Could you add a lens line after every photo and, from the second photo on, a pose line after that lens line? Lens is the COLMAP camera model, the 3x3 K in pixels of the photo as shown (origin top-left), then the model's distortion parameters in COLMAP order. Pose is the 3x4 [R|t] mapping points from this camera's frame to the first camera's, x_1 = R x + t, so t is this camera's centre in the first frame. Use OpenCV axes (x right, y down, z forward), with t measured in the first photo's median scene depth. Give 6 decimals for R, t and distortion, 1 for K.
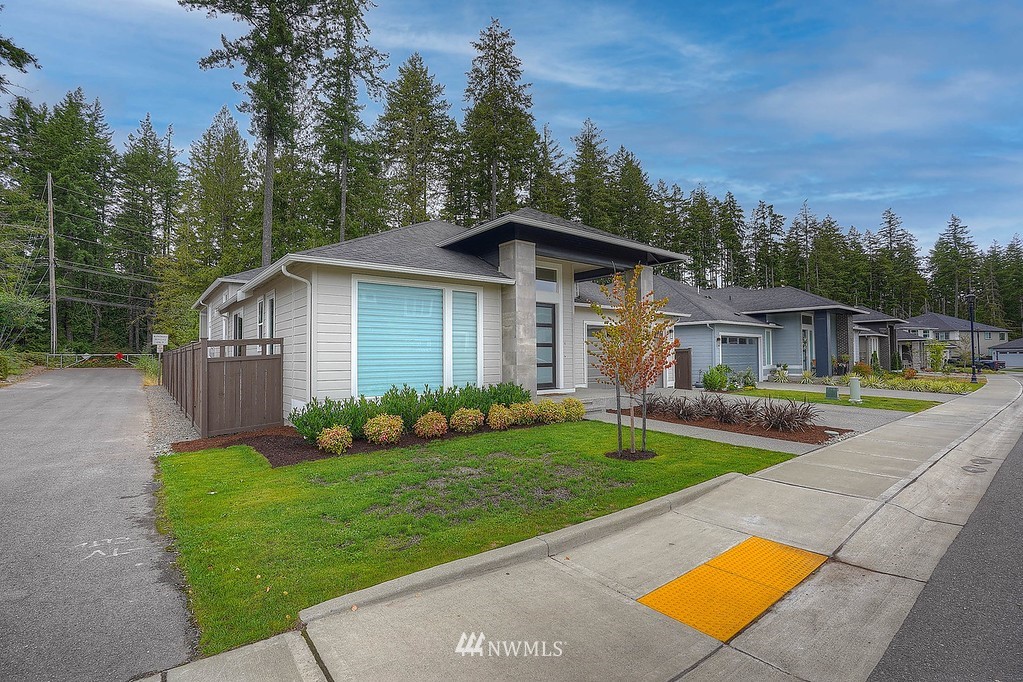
lens RADIAL K [[471.0, 0, 513.0], [0, 471.0, 343.1], [0, 0, 1]] dist [-0.045003, 0.013820]
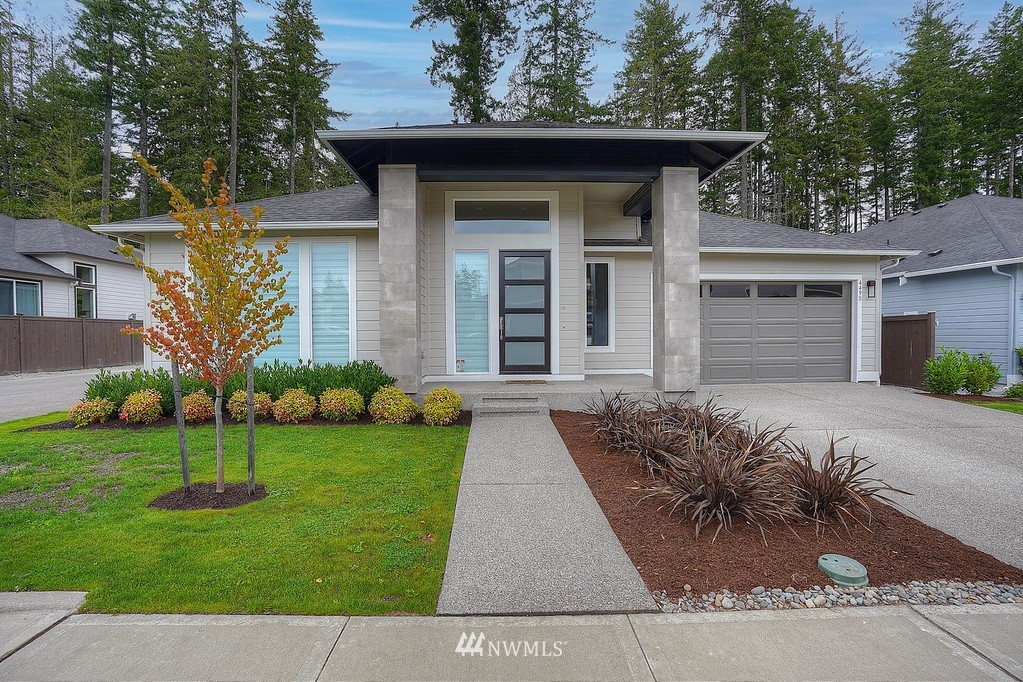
lens RADIAL K [[471.0, 0, 511.0], [0, 471.0, 339.9], [0, 0, 1]] dist [-0.045003, 0.013820]
pose [[0.797620, 0.015562, -0.602959, 0.459773], [0.014896, 0.998854, 0.045485, 0.014713], [0.602976, -0.045261, 0.796474, 0.410199]]
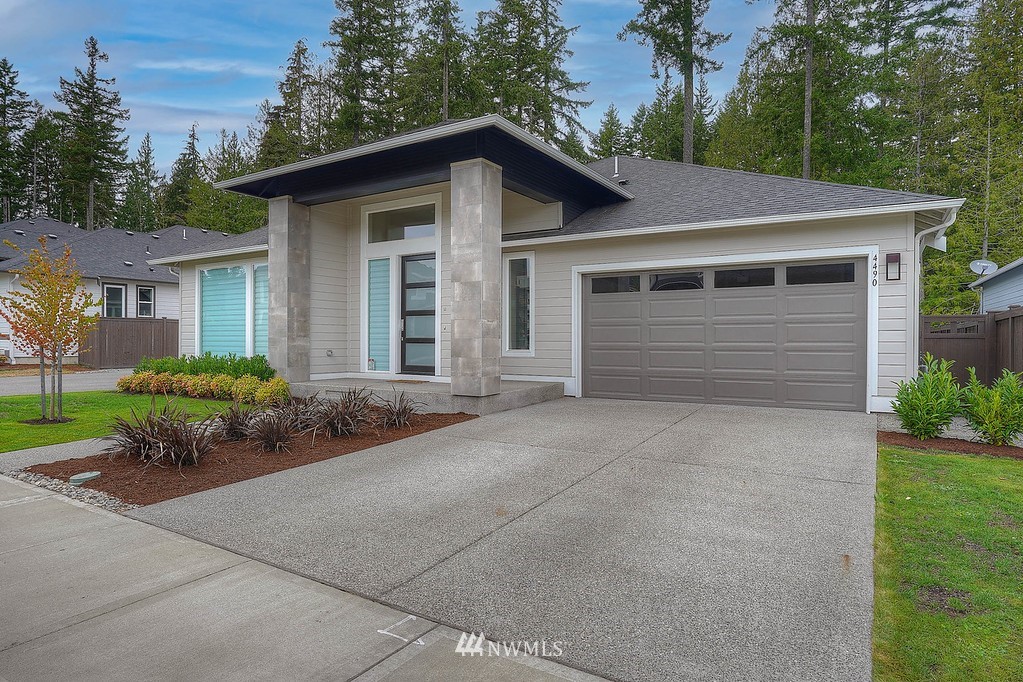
lens RADIAL K [[592.1, 0, 509.4], [0, 592.1, 341.4], [0, 0, 1]] dist [0.003293, 0.000609]
pose [[0.322898, 0.016000, -0.946299, 0.942134], [0.022319, 0.999450, 0.024514, 0.027729], [0.946171, -0.029036, 0.322363, 0.809505]]
